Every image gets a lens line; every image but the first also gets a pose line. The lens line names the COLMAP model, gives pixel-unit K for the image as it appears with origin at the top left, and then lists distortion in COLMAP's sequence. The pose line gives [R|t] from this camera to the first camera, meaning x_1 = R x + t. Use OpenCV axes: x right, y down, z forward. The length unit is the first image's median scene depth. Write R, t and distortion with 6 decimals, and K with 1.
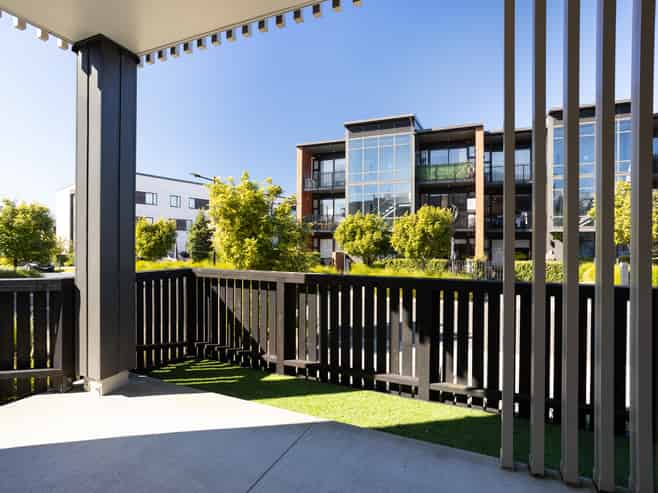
lens RADIAL K [[373.2, 0, 329.0], [0, 373.2, 246.5], [0, 0, 1]] dist [-0.000510, 0.000418]
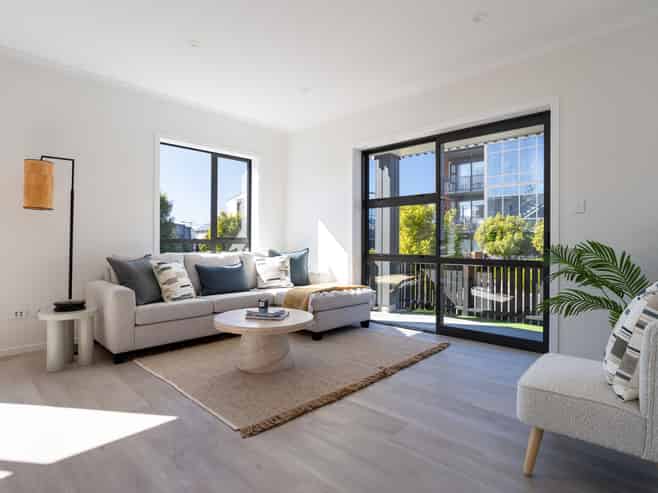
lens RADIAL K [[373.2, 0, 329.0], [0, 373.2, 246.5], [0, 0, 1]] dist [-0.000510, 0.000418]
pose [[0.944555, 0.002184, -0.328347, -0.028724], [-0.001815, 0.999997, 0.001433, -0.000135], [0.328349, -0.000757, 0.944556, -0.167508]]
